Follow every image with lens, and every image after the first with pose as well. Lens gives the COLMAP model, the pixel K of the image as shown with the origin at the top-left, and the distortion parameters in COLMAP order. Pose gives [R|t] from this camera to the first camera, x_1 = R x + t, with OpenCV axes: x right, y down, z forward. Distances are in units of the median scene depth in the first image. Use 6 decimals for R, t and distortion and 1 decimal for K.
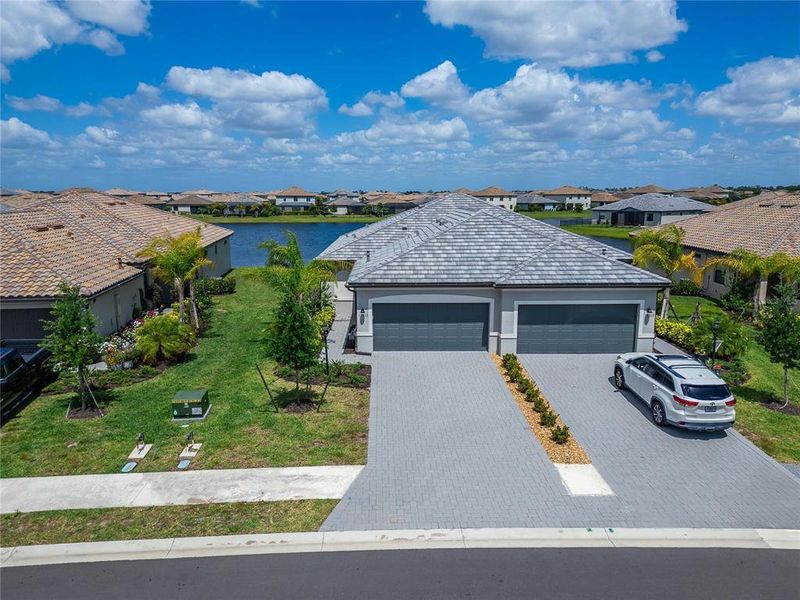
lens RADIAL K [[590.5, 0, 400.0], [0, 590.5, 300.0], [0, 0, 1]] dist [-0.002425, -0.002959]
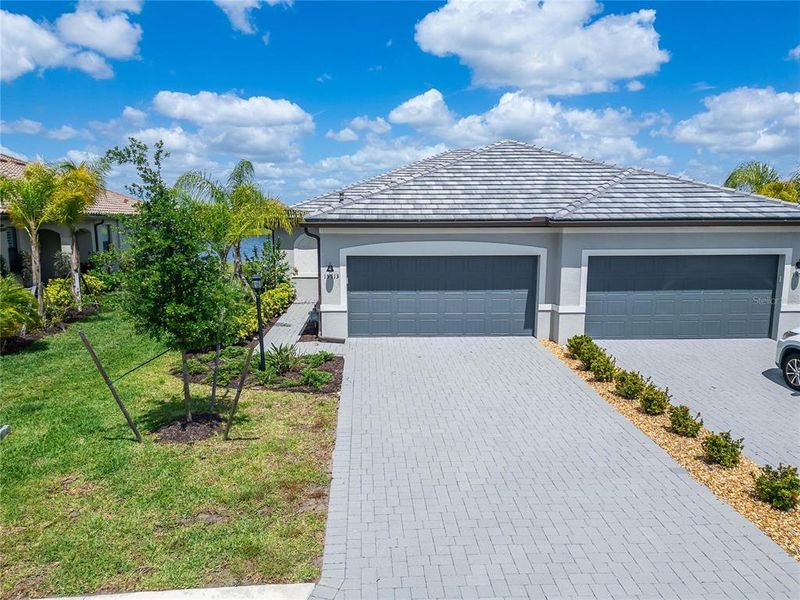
lens RADIAL K [[590.5, 0, 400.0], [0, 590.5, 300.0], [0, 0, 1]] dist [-0.002425, -0.002959]
pose [[0.999684, -0.004988, 0.024658, -0.007219], [0.006007, 0.999123, -0.041436, 0.075579], [-0.024429, 0.041571, 0.998837, 0.398544]]
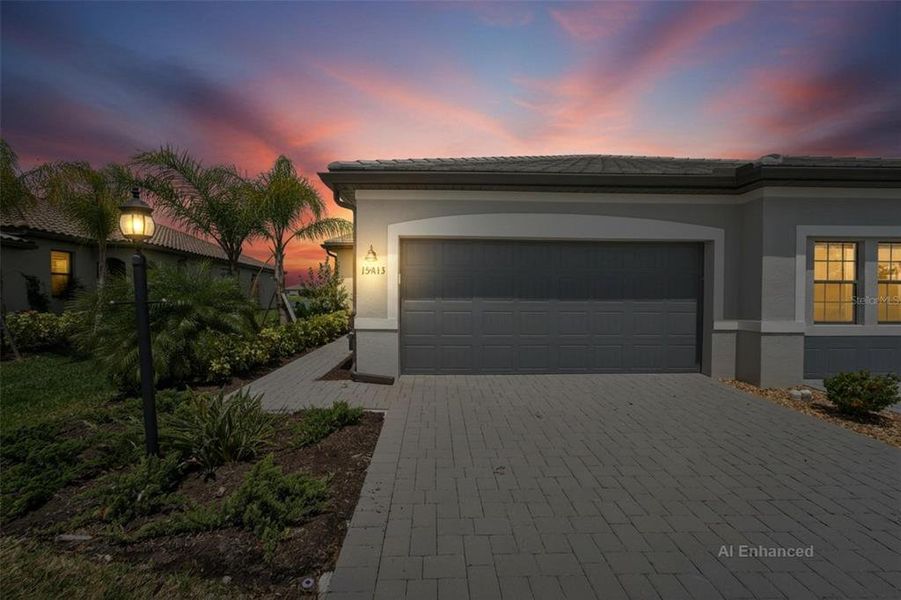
lens RADIAL K [[368.2, 0, 443.5], [0, 368.2, 292.1], [0, 0, 1]] dist [-0.001127, 0.000214]
pose [[0.999991, -0.000220, 0.004271, -0.020195], [0.001095, 0.978584, -0.205845, 0.085742], [-0.004134, 0.205847, 0.978575, 0.782597]]
